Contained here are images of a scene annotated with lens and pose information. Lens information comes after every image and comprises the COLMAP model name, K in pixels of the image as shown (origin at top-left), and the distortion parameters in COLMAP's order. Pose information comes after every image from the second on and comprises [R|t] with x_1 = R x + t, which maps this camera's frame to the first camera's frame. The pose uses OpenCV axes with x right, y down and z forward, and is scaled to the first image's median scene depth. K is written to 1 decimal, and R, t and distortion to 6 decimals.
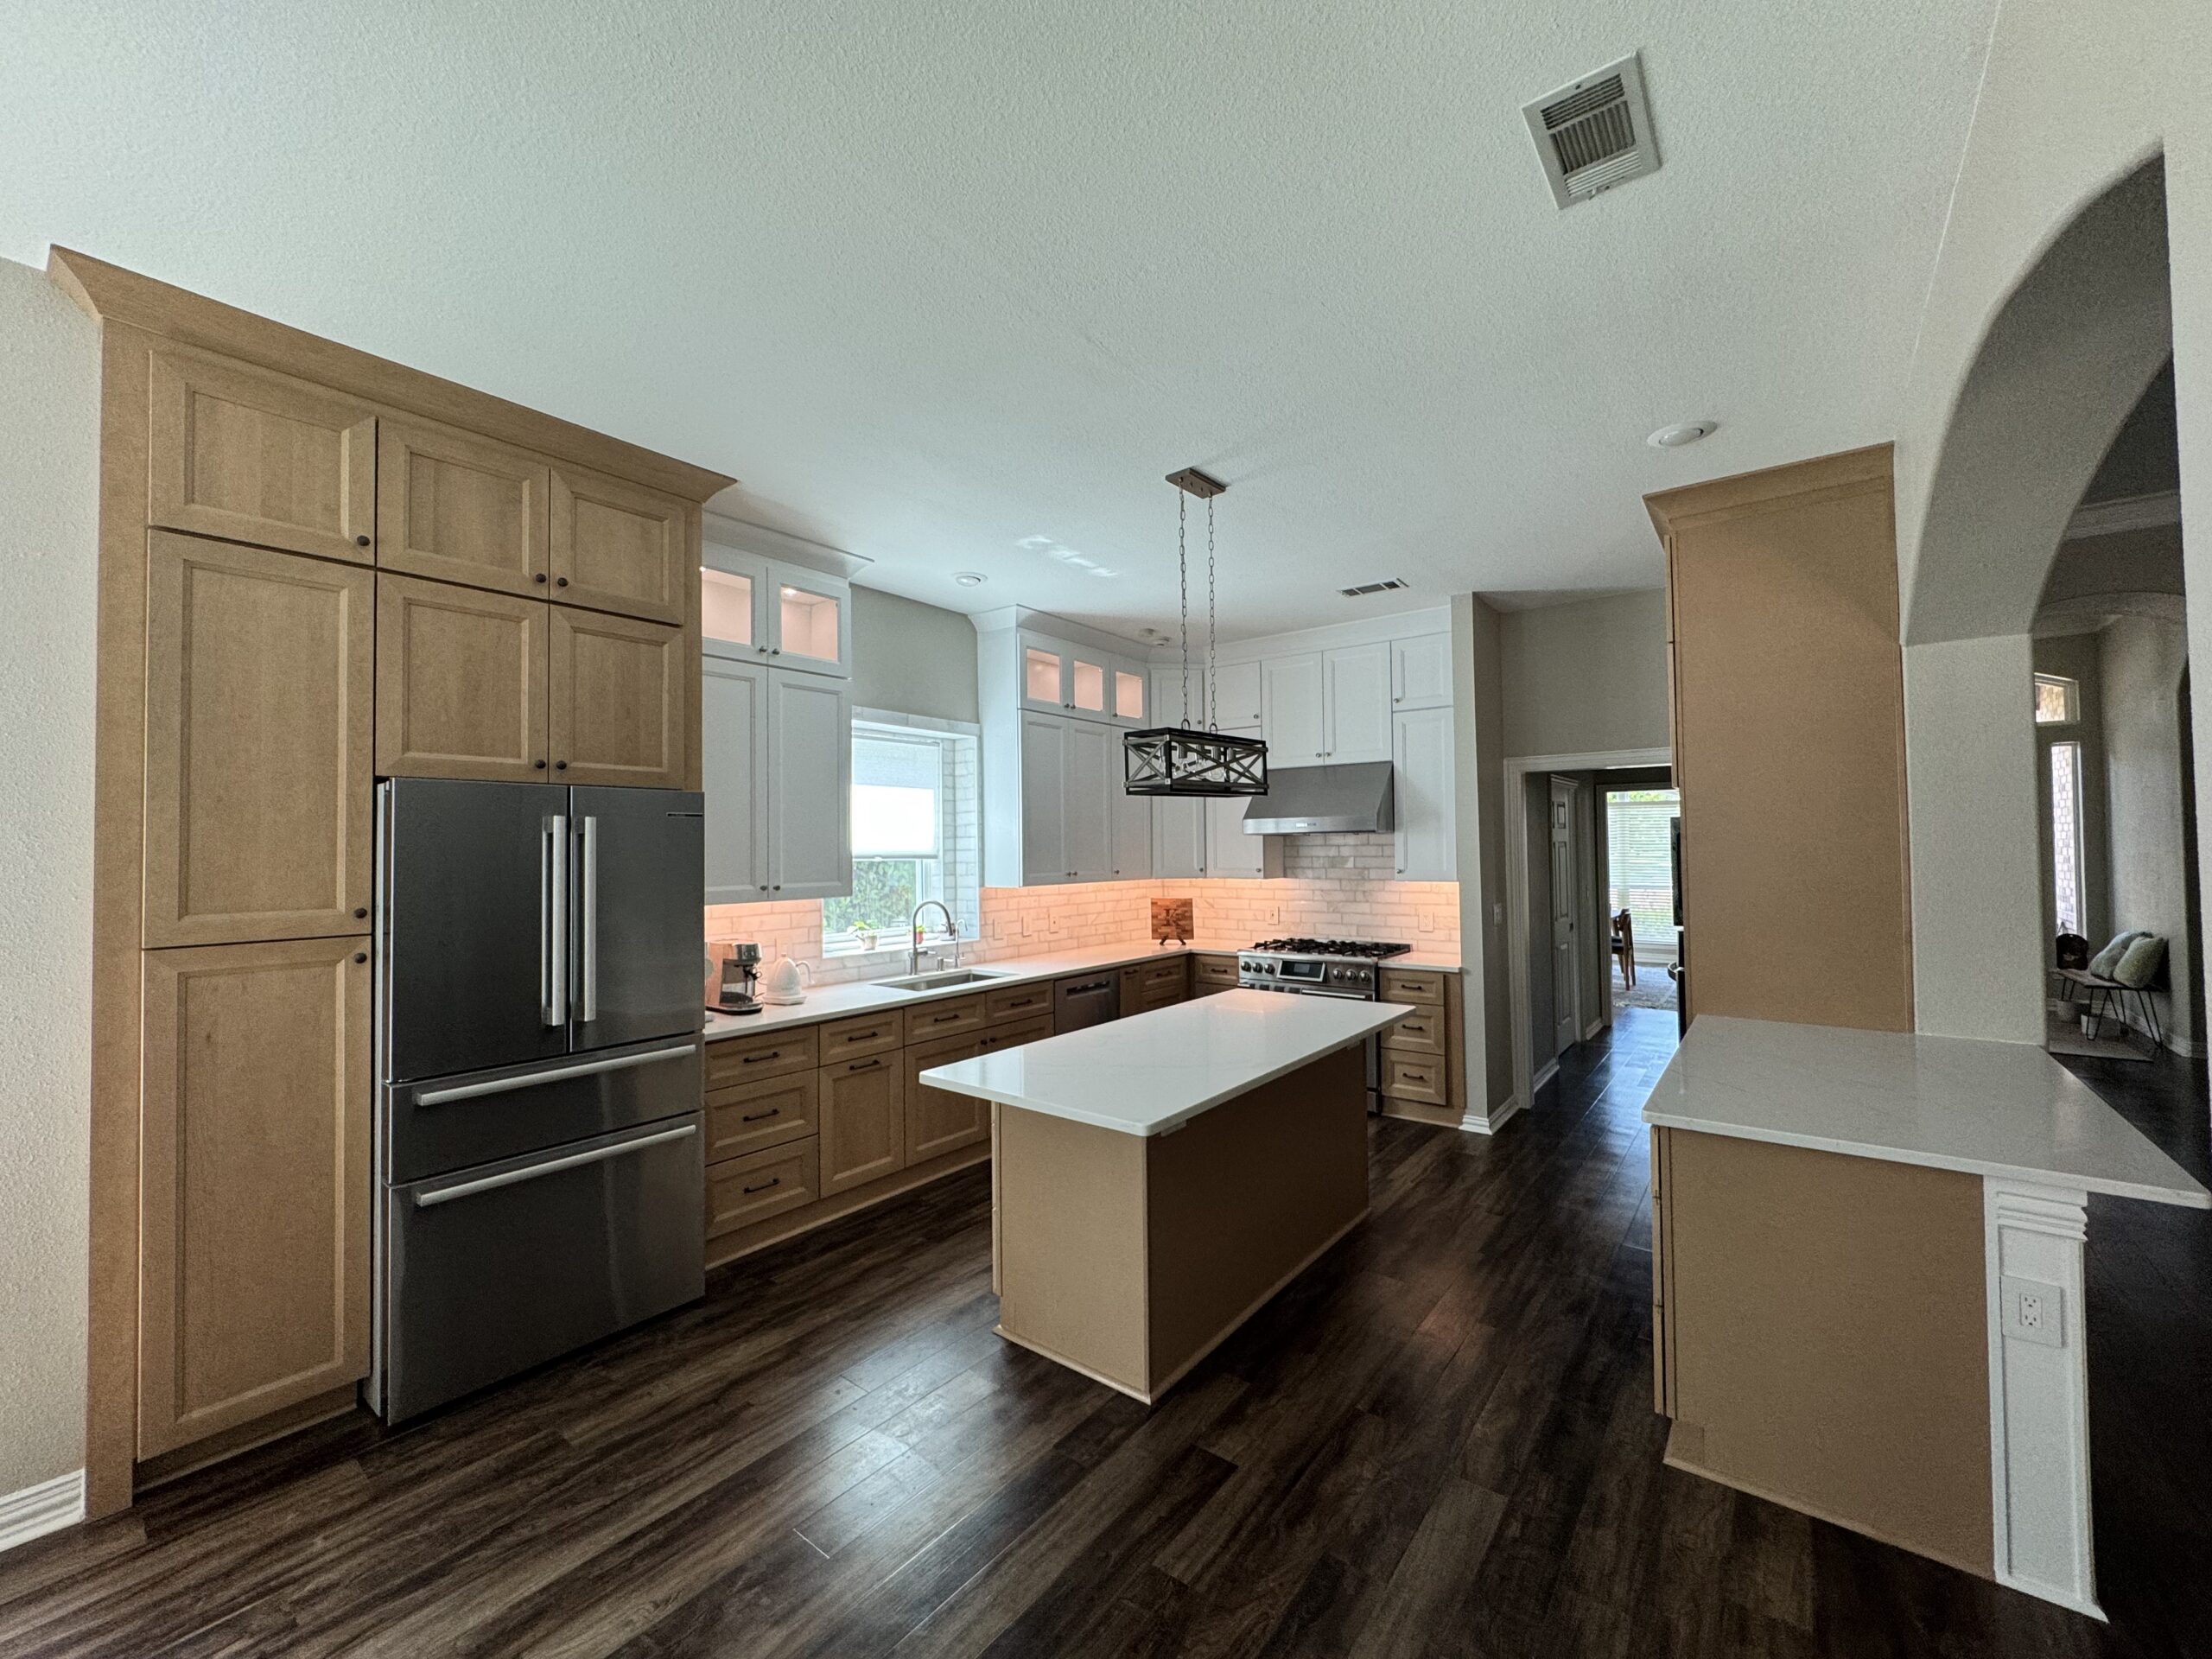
lens RADIAL K [[900.5, 0, 1118.5], [0, 900.5, 818.4], [0, 0, 1]] dist [-0.001481, 0.001393]
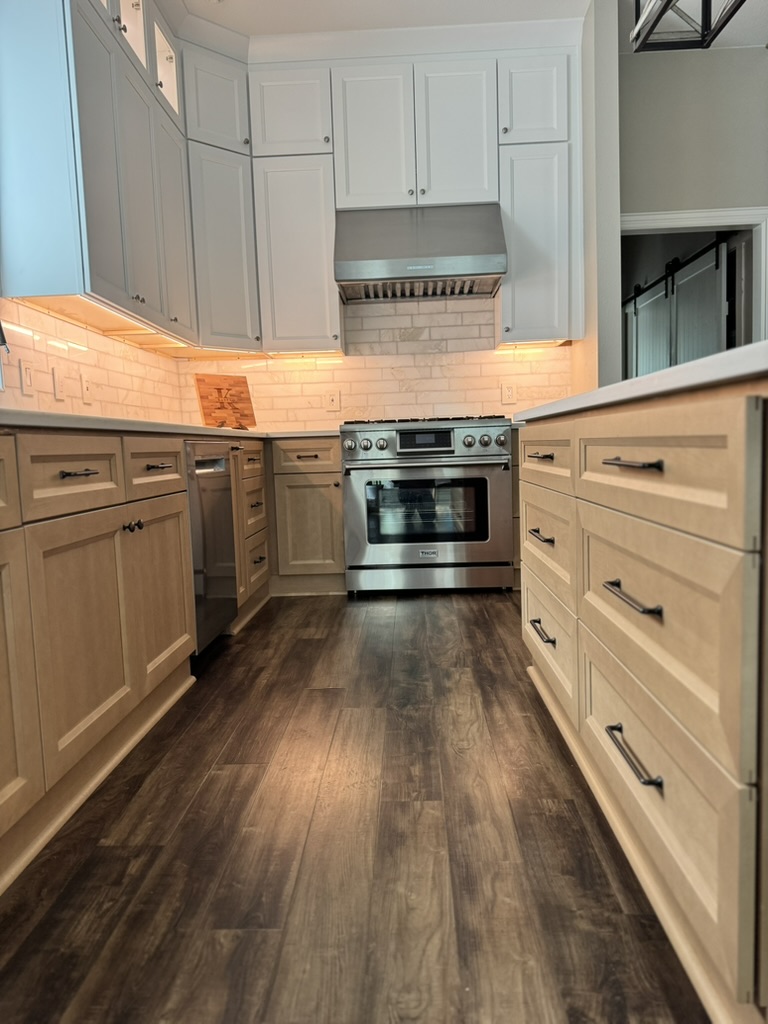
lens RADIAL K [[733.1, 0, 380.6], [0, 733.1, 504.8], [0, 0, 1]] dist [0.058047, -0.038162]
pose [[0.821066, -0.066482, 0.566948, -0.410773], [0.011370, 0.994903, 0.100198, 0.291740], [-0.570720, -0.075823, 0.817637, 0.845039]]
